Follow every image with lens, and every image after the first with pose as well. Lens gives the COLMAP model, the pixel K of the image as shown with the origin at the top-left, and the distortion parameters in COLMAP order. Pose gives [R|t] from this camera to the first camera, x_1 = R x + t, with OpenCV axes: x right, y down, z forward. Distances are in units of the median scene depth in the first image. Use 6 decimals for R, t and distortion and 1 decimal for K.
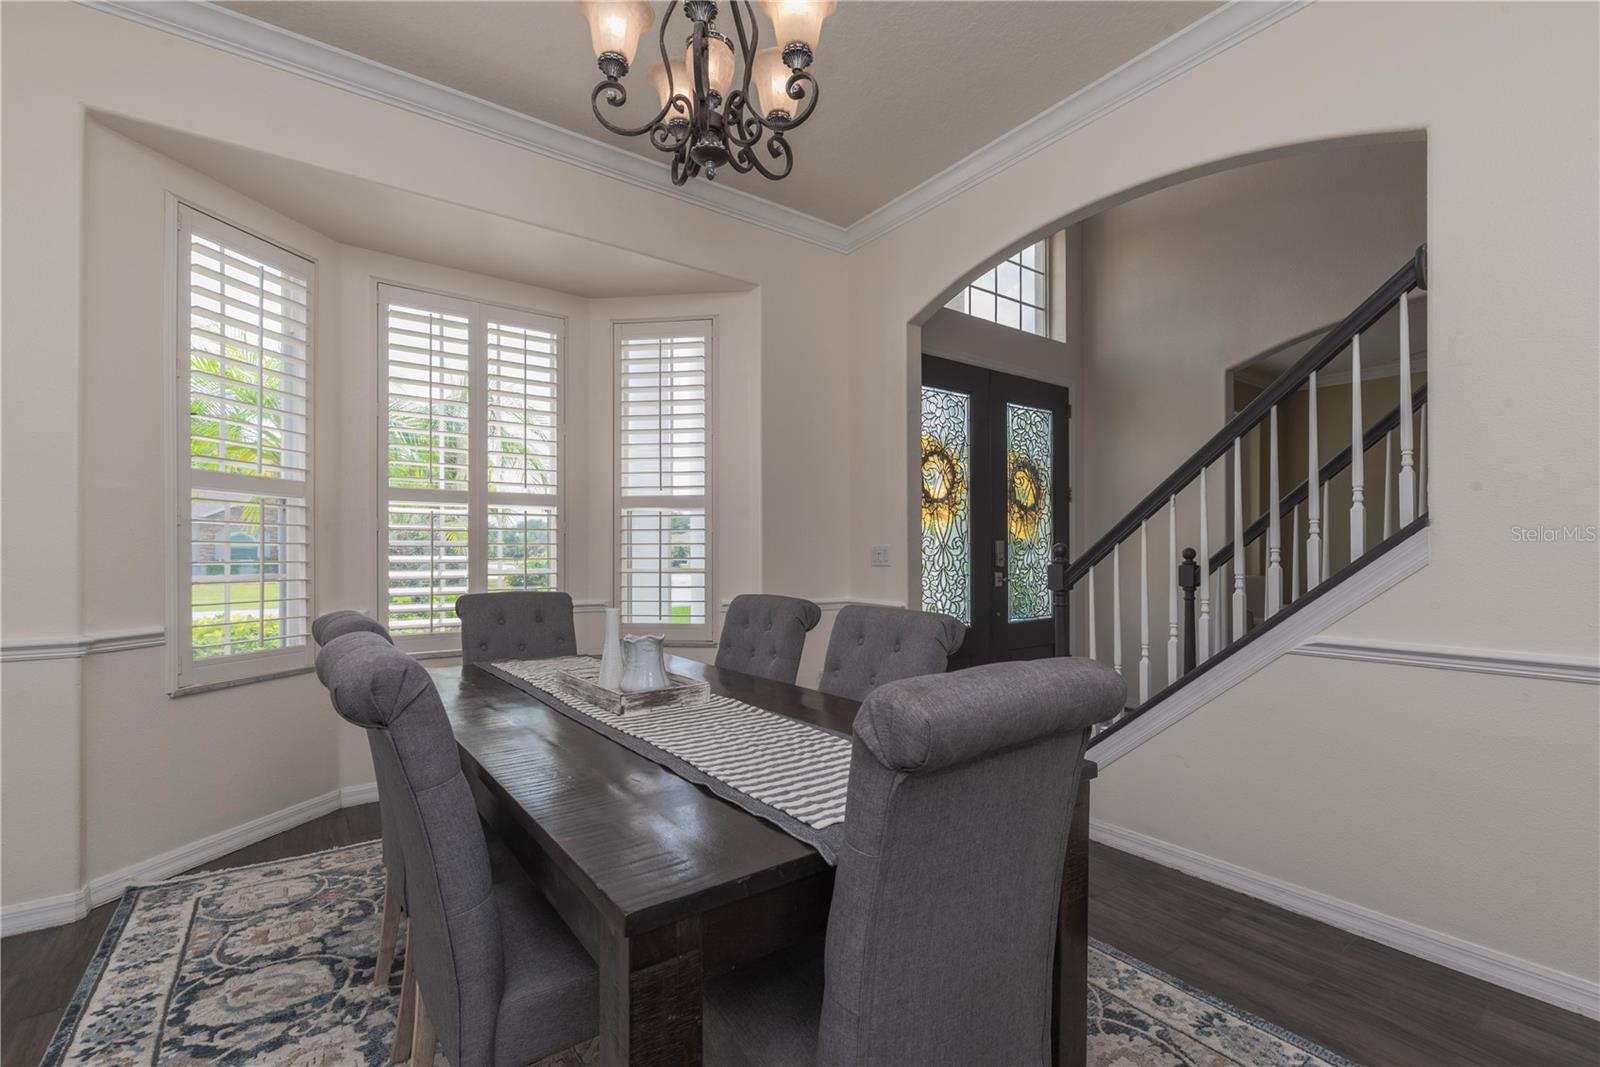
lens RADIAL K [[723.7, 0, 818.7], [0, 723.7, 550.5], [0, 0, 1]] dist [-0.000724, 0.000018]
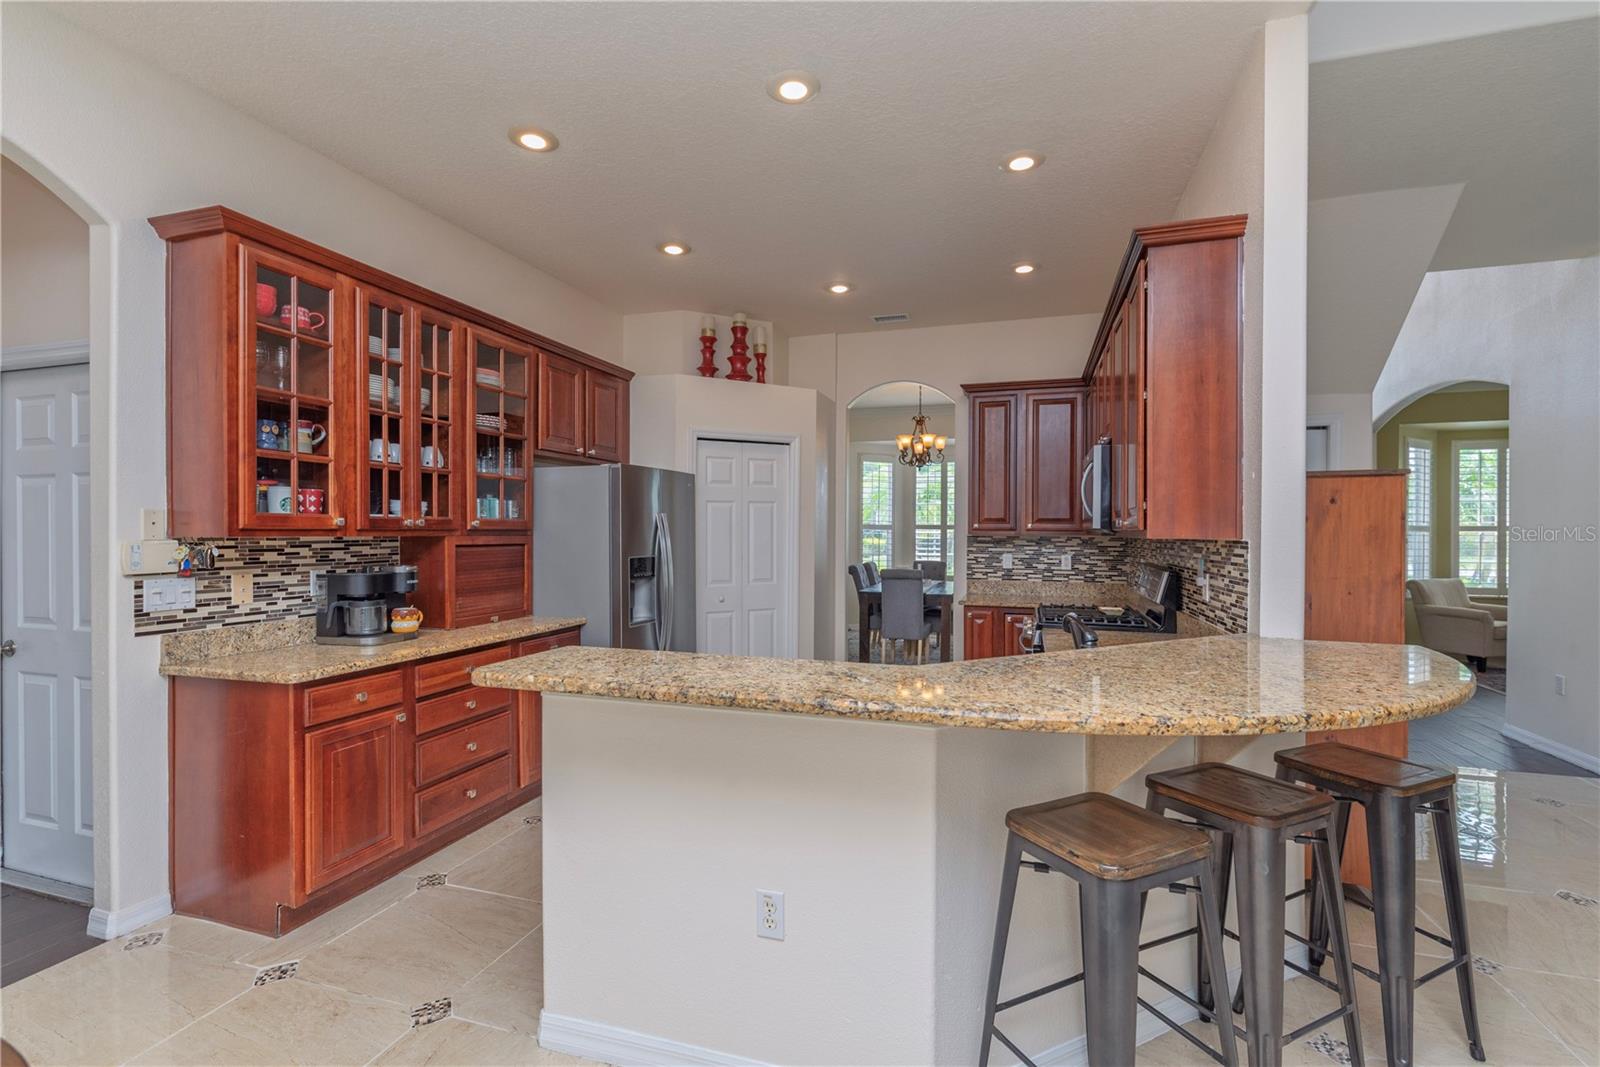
lens RADIAL K [[710.1, 0, 788.3], [0, 710.1, 537.2], [0, 0, 1]] dist [0.000524, -0.000258]
pose [[0.576518, 0.008485, -0.817040, 1.409609], [-0.000205, 0.999948, 0.010240, -0.062555], [0.817084, -0.005736, 0.576490, -1.055042]]
